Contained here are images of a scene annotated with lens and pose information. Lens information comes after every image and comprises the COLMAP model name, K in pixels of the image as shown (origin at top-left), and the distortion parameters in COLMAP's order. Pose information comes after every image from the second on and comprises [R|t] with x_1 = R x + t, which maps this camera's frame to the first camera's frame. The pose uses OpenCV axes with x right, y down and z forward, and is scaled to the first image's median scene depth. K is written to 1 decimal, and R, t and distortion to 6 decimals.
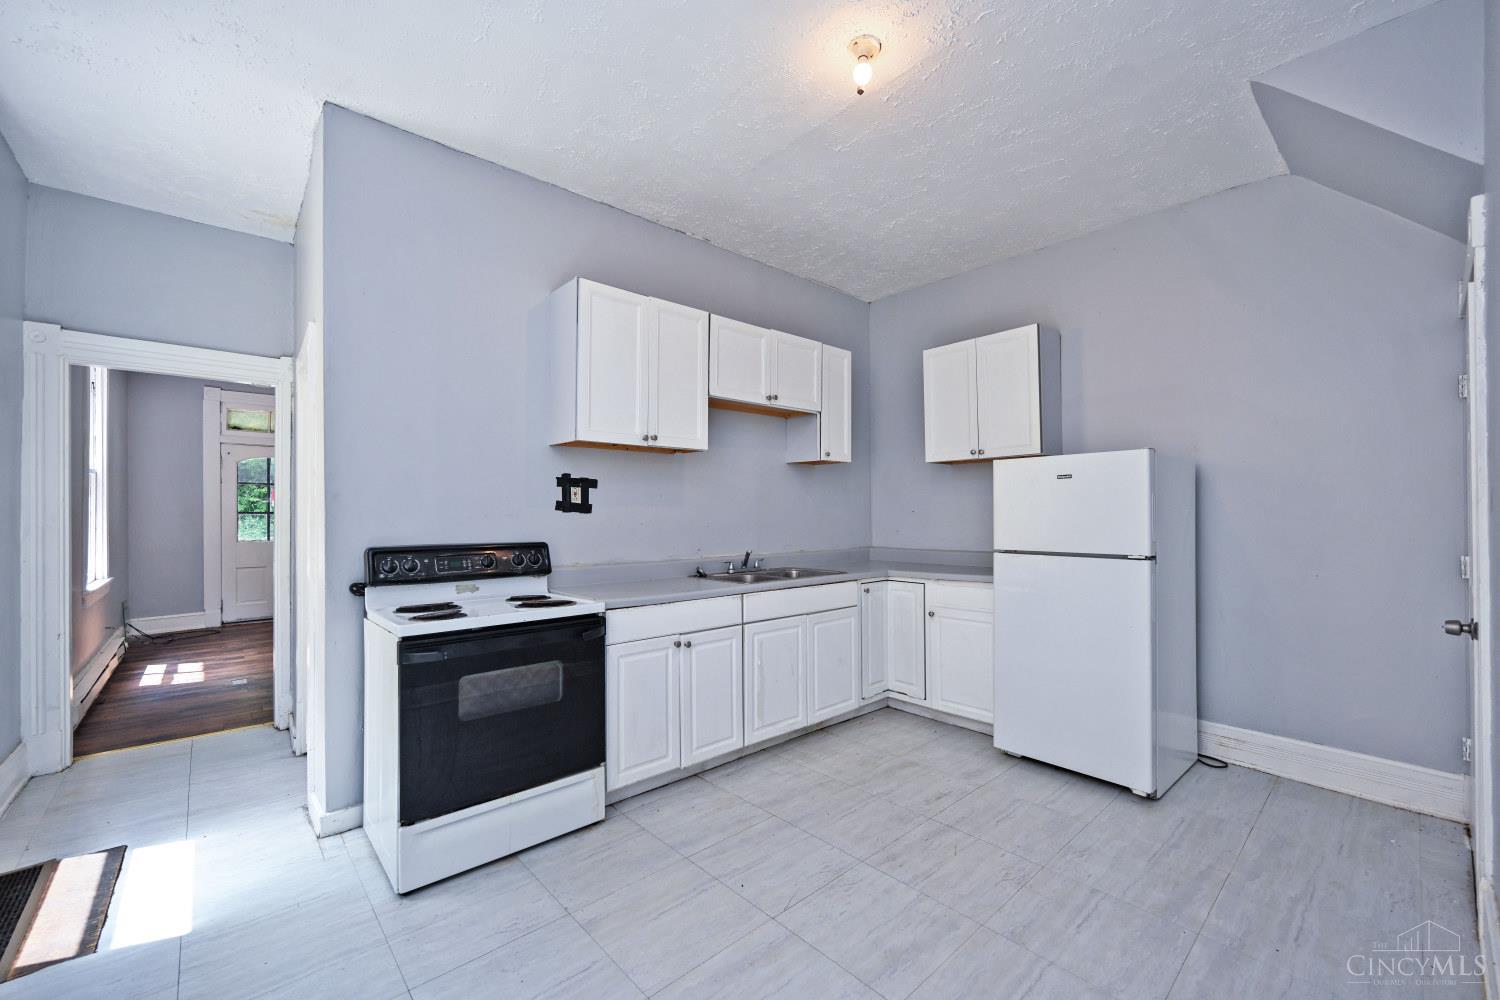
lens RADIAL K [[594.1, 0, 758.2], [0, 594.1, 502.5], [0, 0, 1]] dist [0.001271, -0.000320]
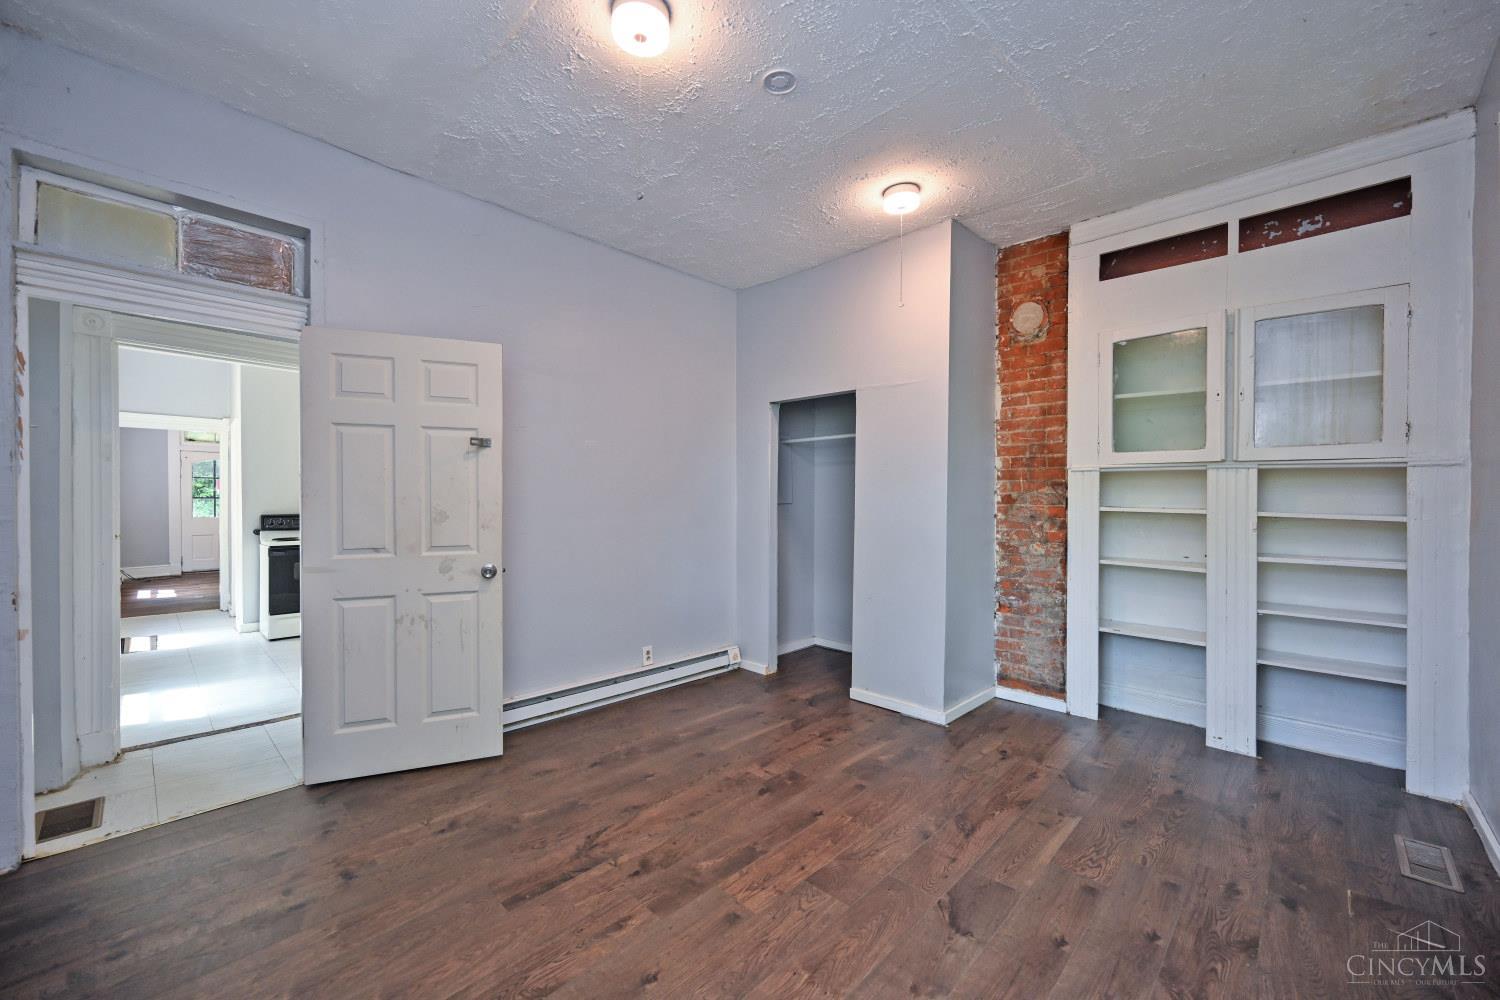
lens RADIAL K [[582.9, 0, 759.0], [0, 582.9, 502.5], [0, 0, 1]] dist [0.000261, -0.000056]
pose [[0.997831, 0.011195, 0.064862, 0.598546], [-0.012458, 0.999740, 0.019100, -0.022096], [-0.064632, -0.019867, 0.997711, -0.739656]]
